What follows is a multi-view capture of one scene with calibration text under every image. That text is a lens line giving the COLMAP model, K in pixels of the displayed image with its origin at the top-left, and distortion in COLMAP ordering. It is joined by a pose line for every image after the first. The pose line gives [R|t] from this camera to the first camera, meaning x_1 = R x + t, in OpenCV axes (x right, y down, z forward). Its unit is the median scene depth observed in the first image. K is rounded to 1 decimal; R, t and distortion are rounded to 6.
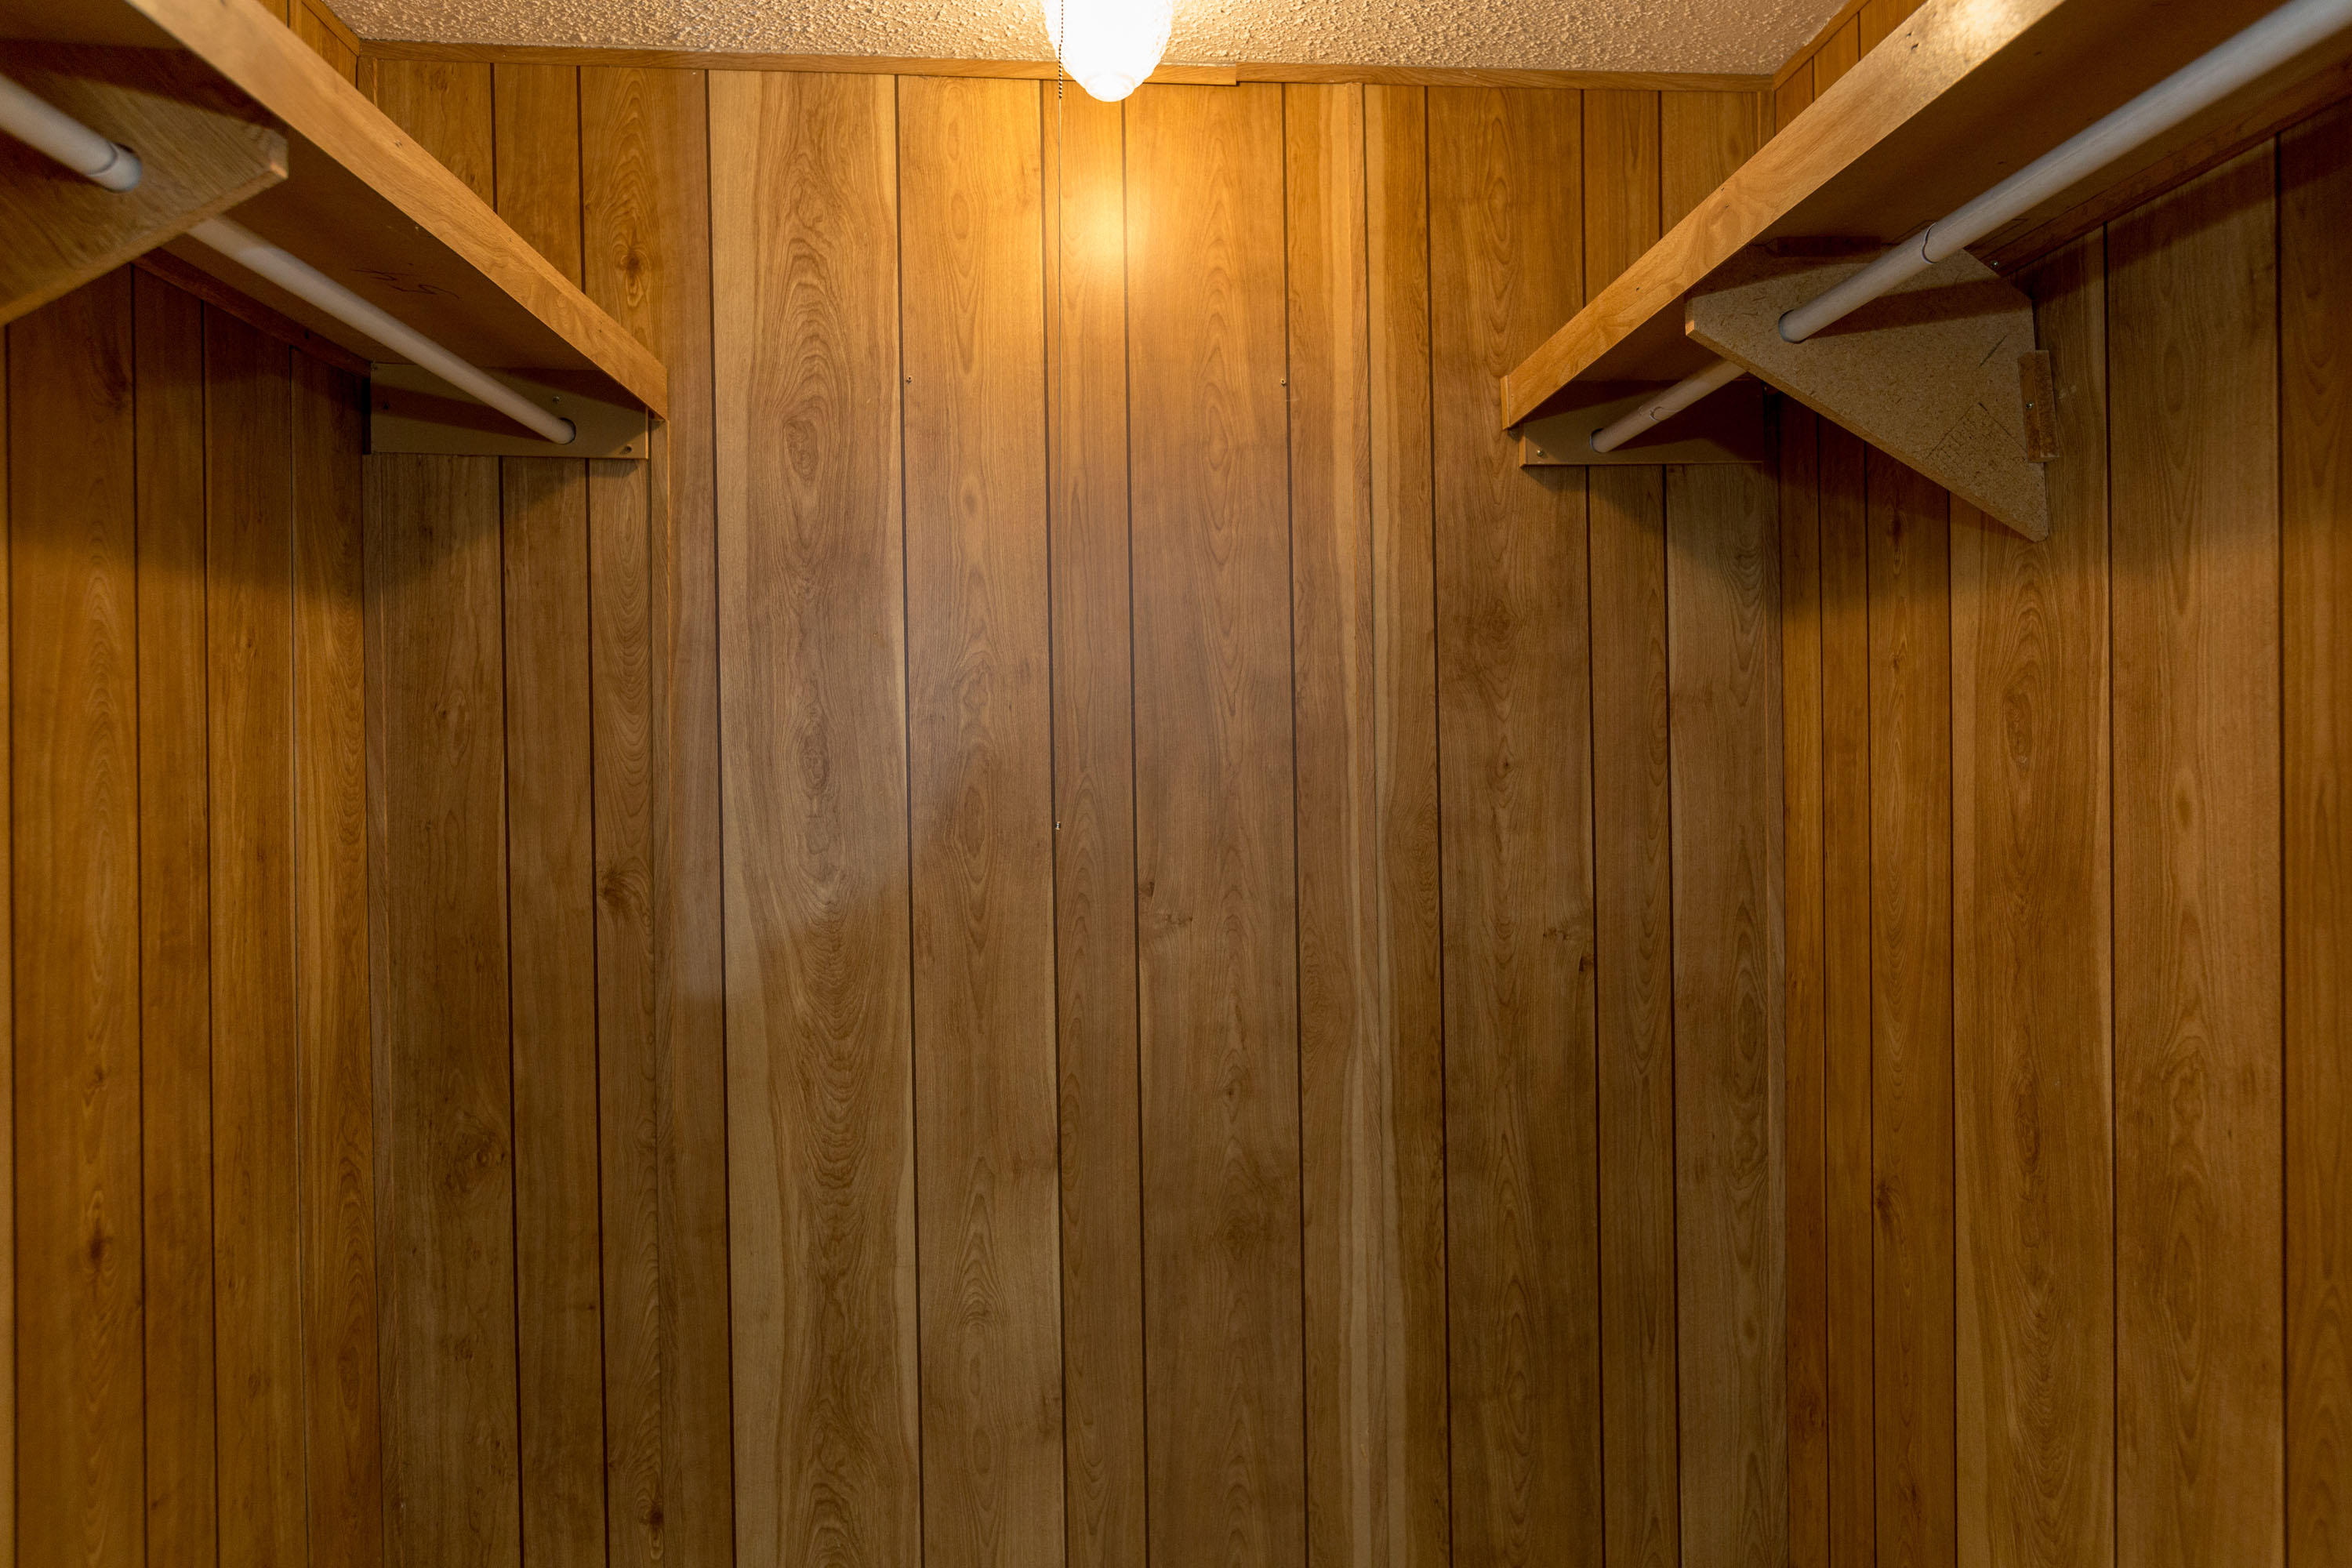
lens RADIAL K [[1392.8, 0, 1200.3], [0, 1392.8, 752.0], [0, 0, 1]] dist [-0.000038, -0.002723]
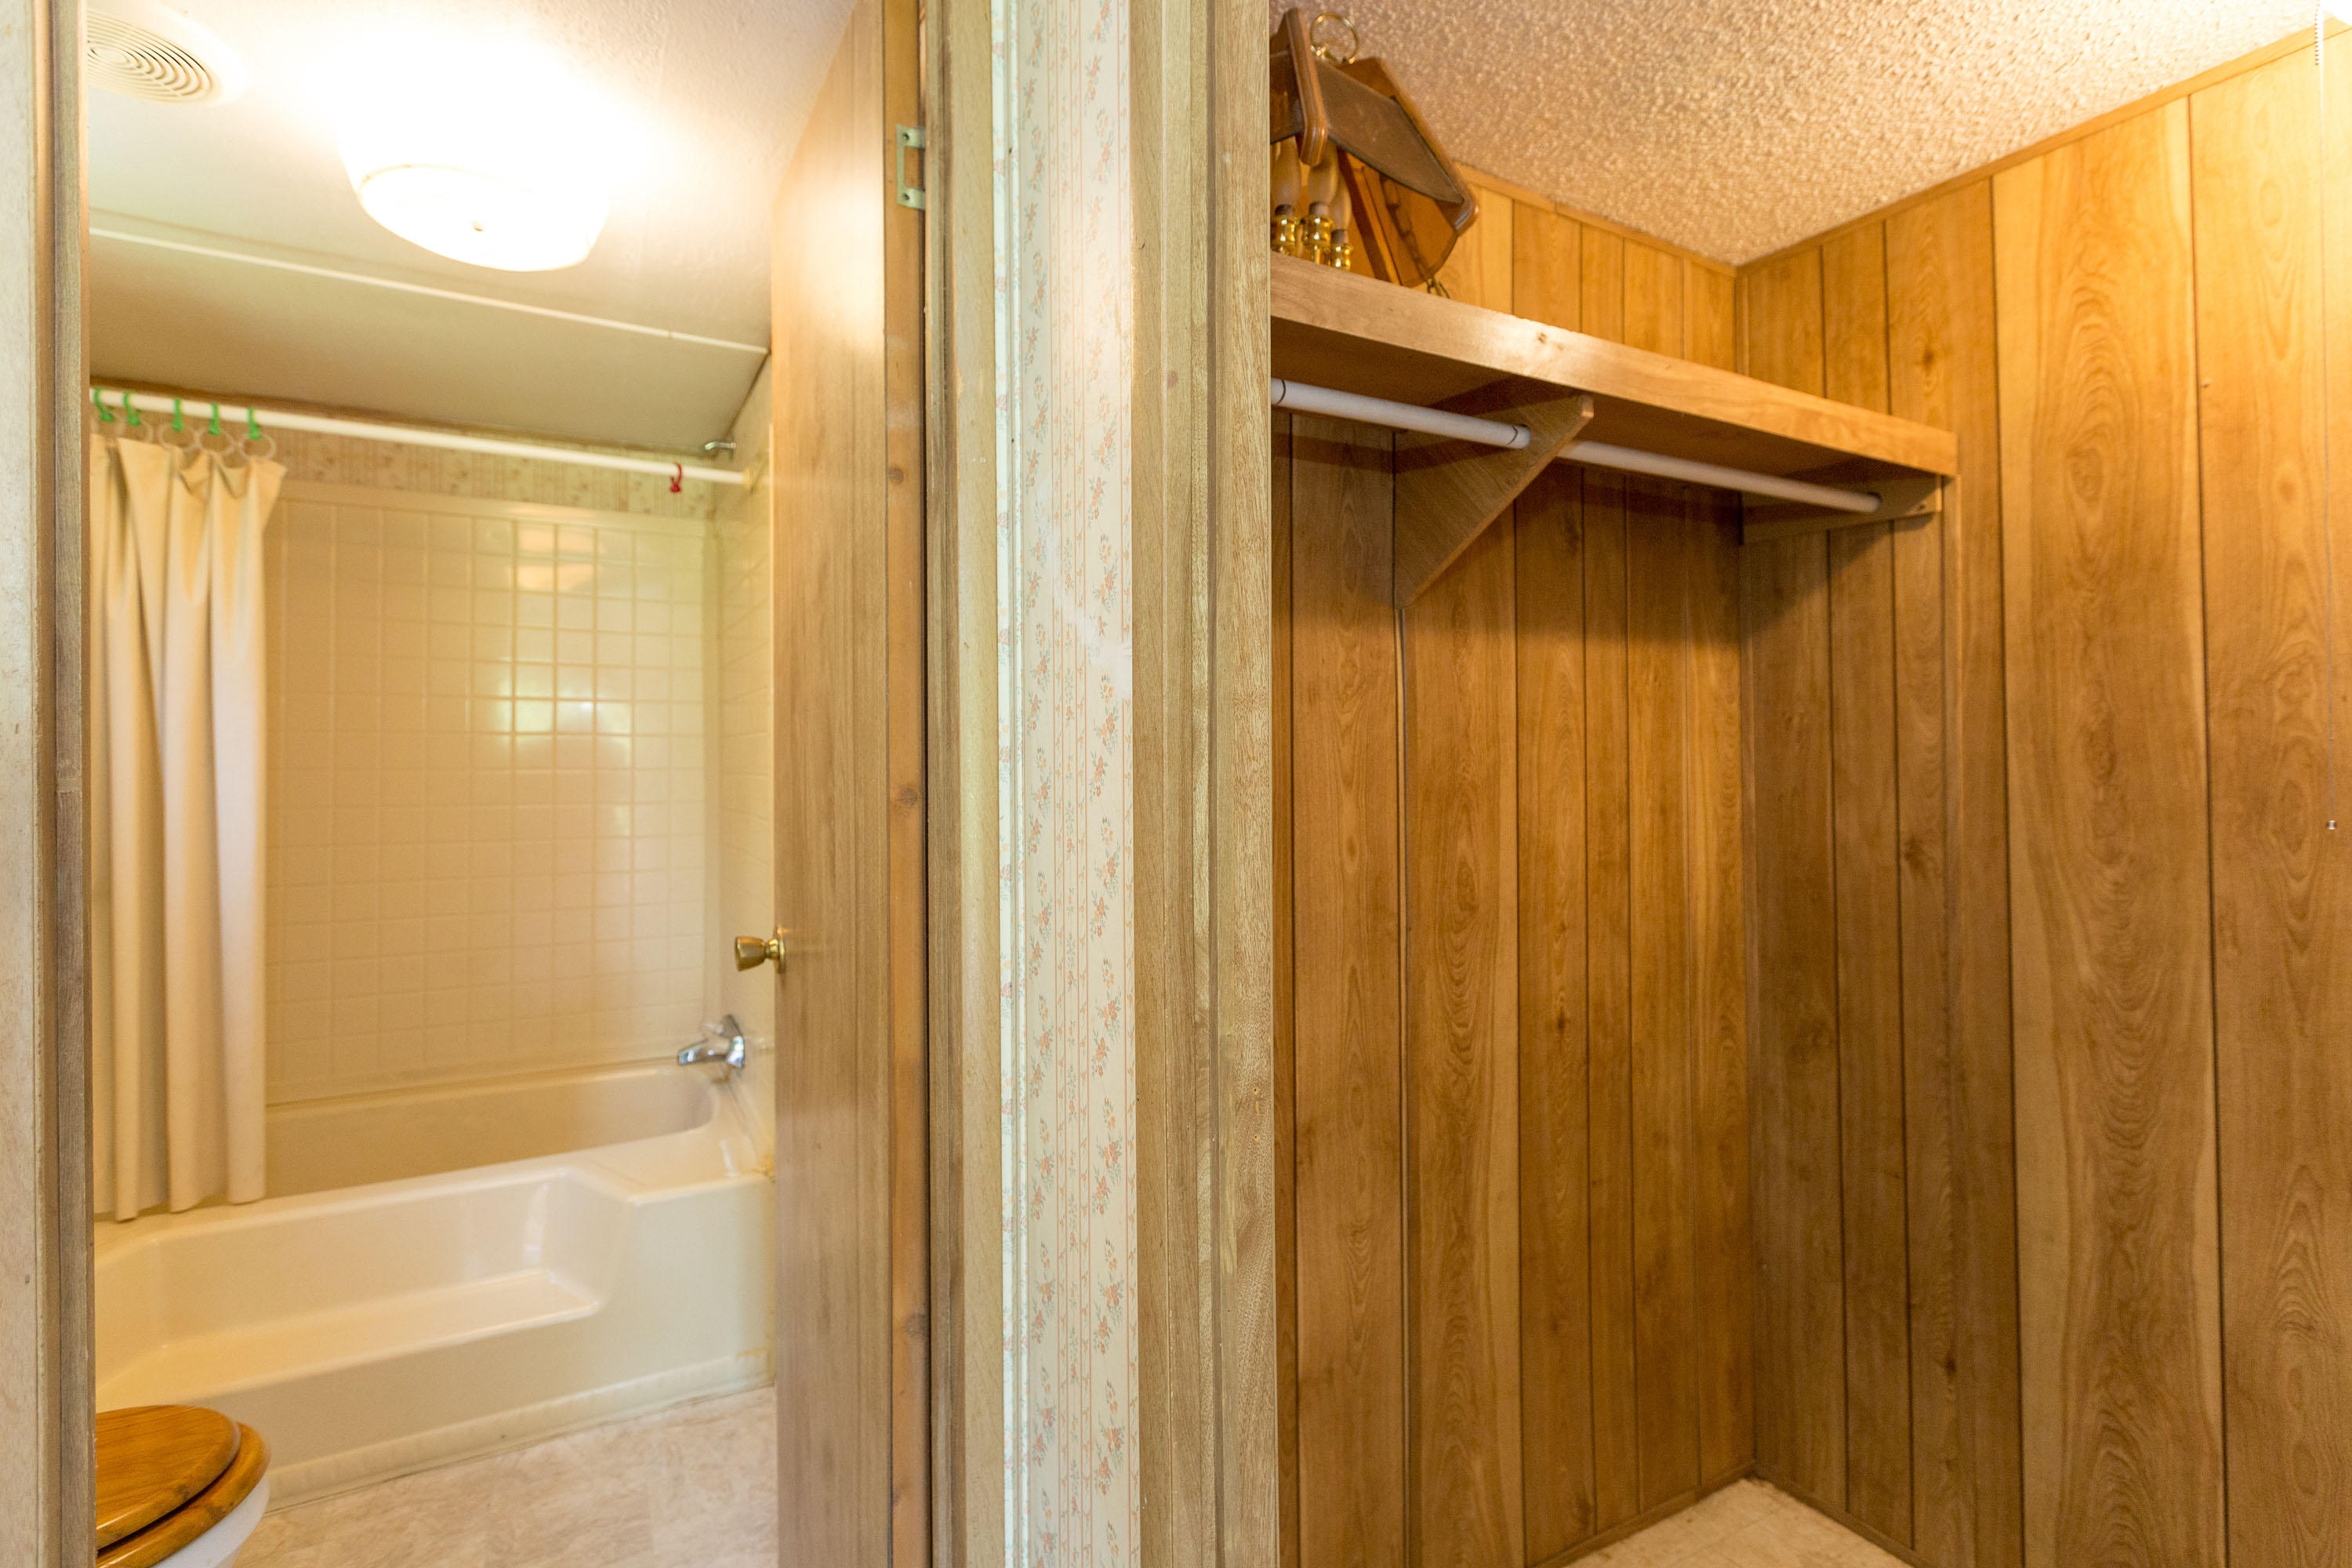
lens RADIAL K [[1102.6, 0, 1208.4], [0, 1102.6, 742.8], [0, 0, 1]] dist [-0.000066, -0.000409]
pose [[0.429791, -0.003812, -0.902920, 0.211956], [0.000997, 0.999992, -0.003748, 0.000229], [0.902928, 0.000710, 0.429792, -0.015659]]
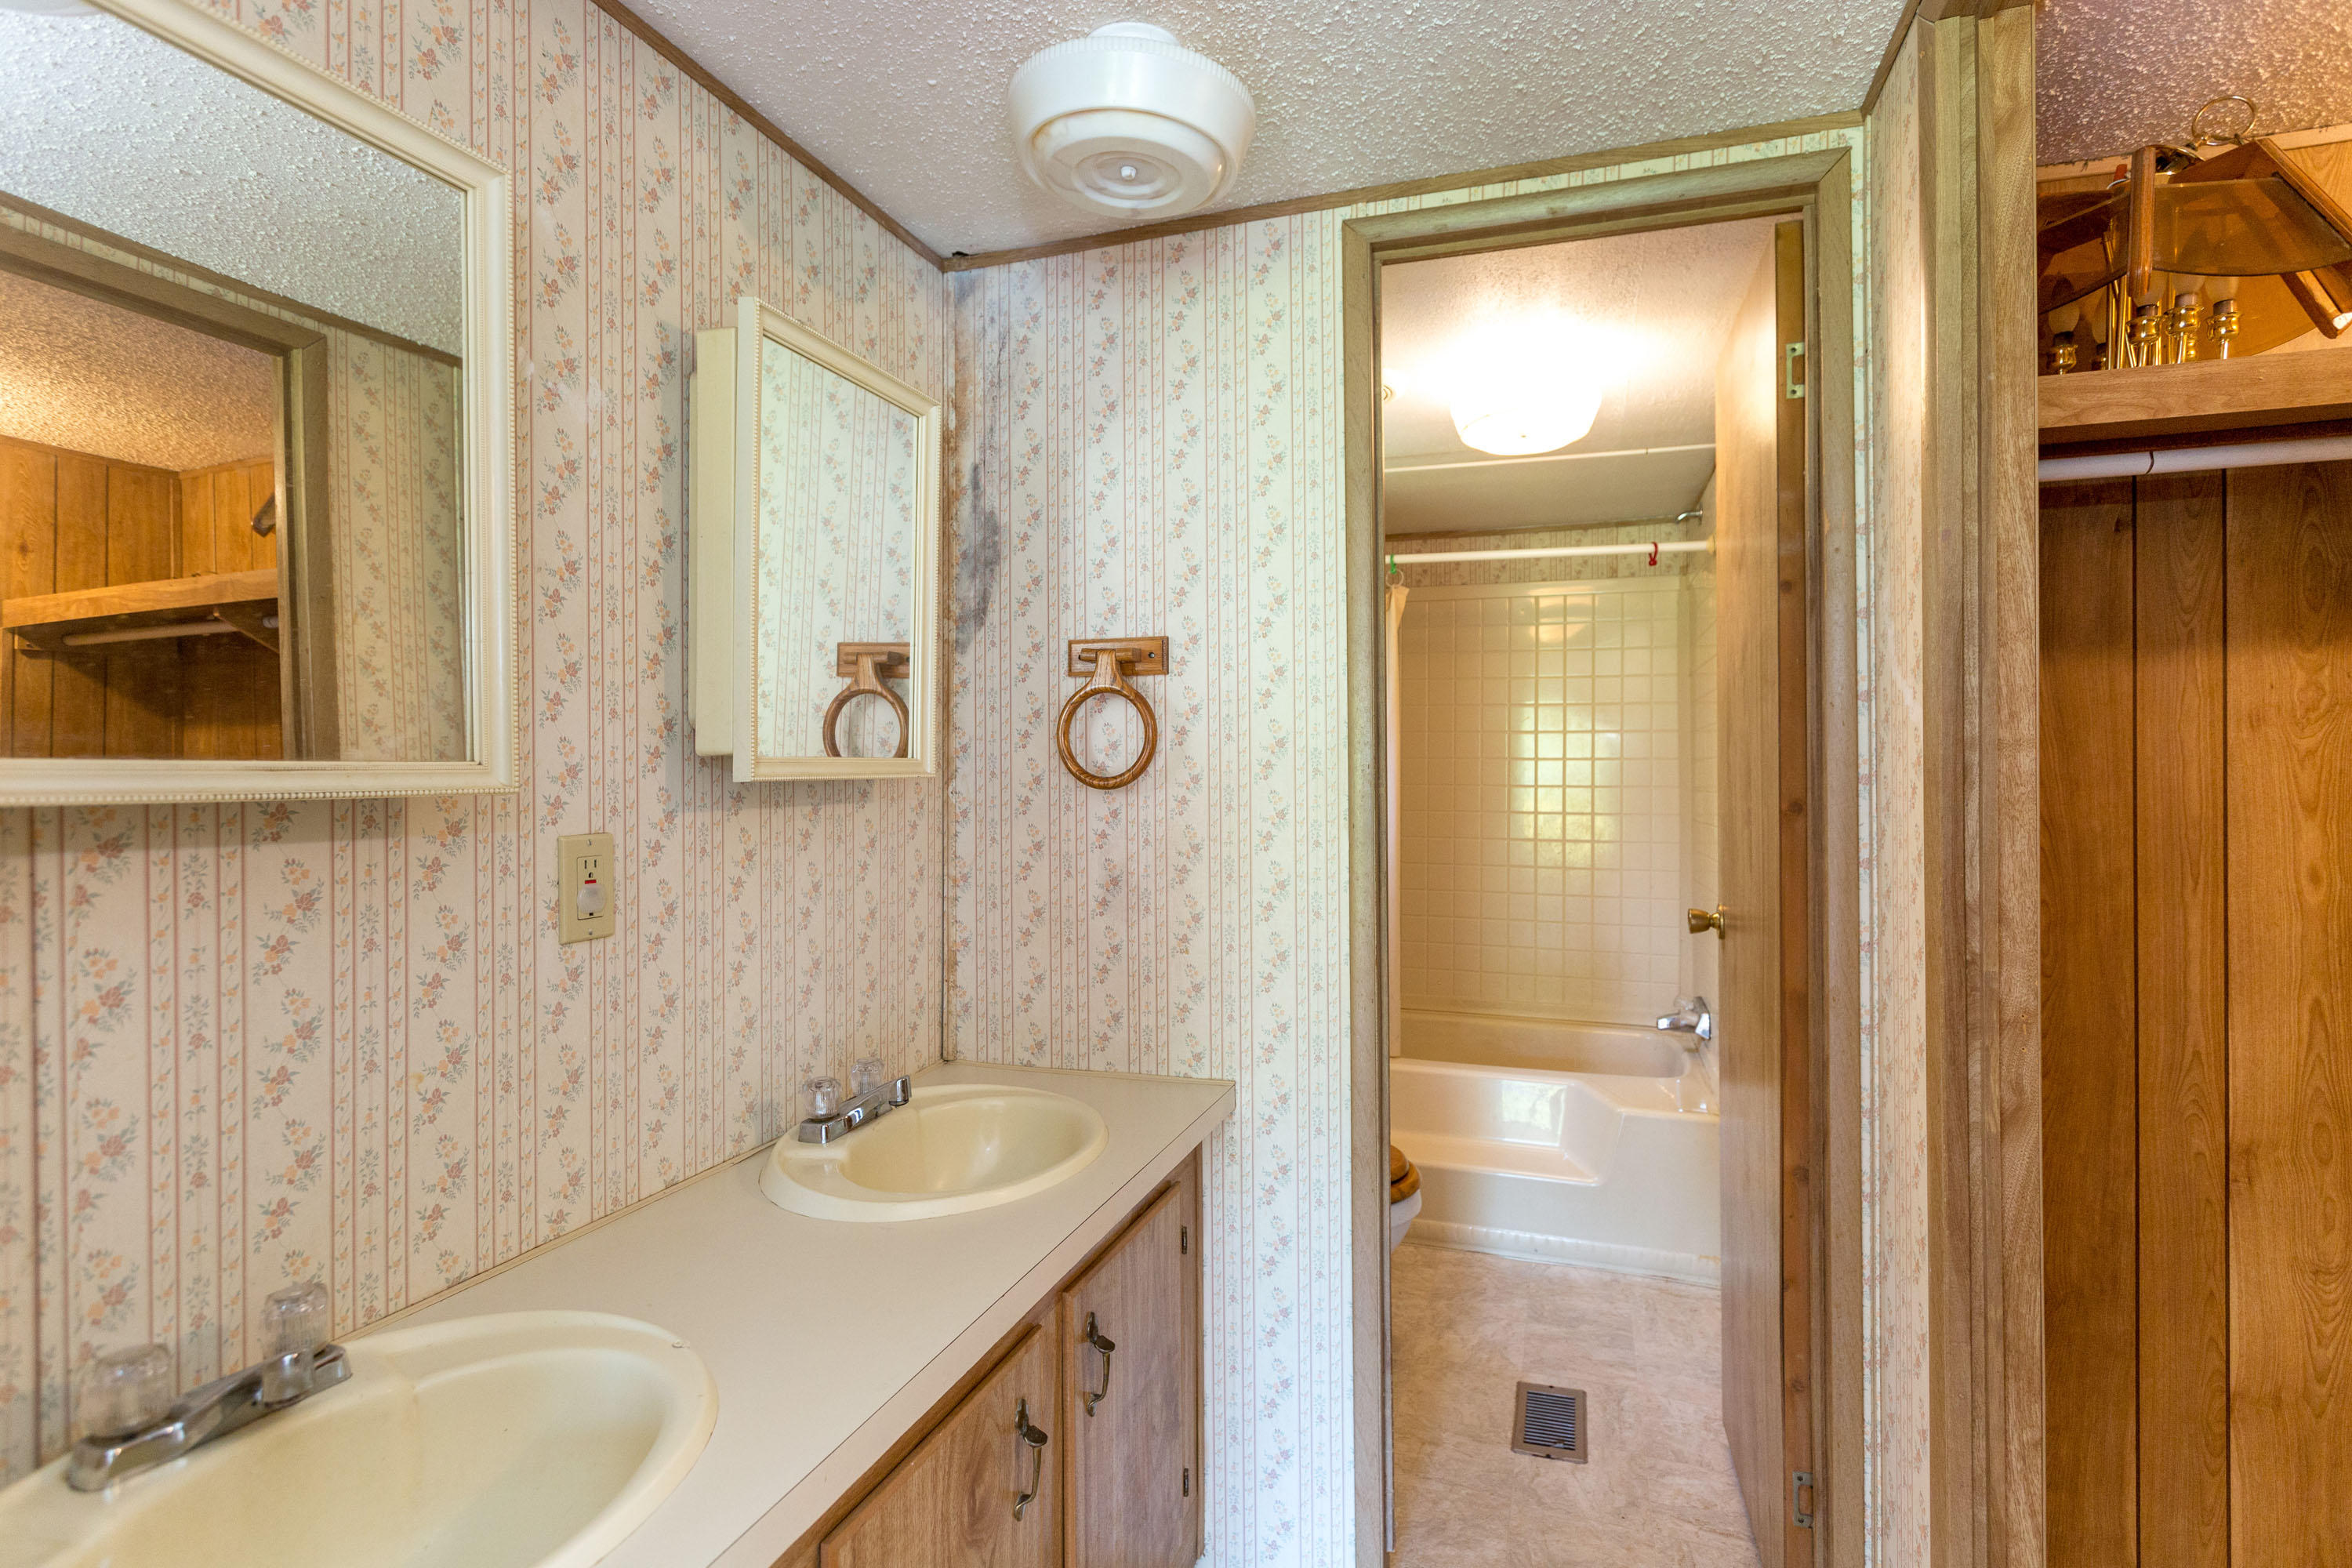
lens RADIAL K [[1217.9, 0, 1174.6], [0, 1217.9, 773.5], [0, 0, 1]] dist [-0.004635, 0.000135]
pose [[-0.383322, 0.007584, -0.923584, 0.712359], [0.003926, 0.999971, 0.006582, -0.009113], [0.923607, -0.001103, -0.383340, 0.012871]]
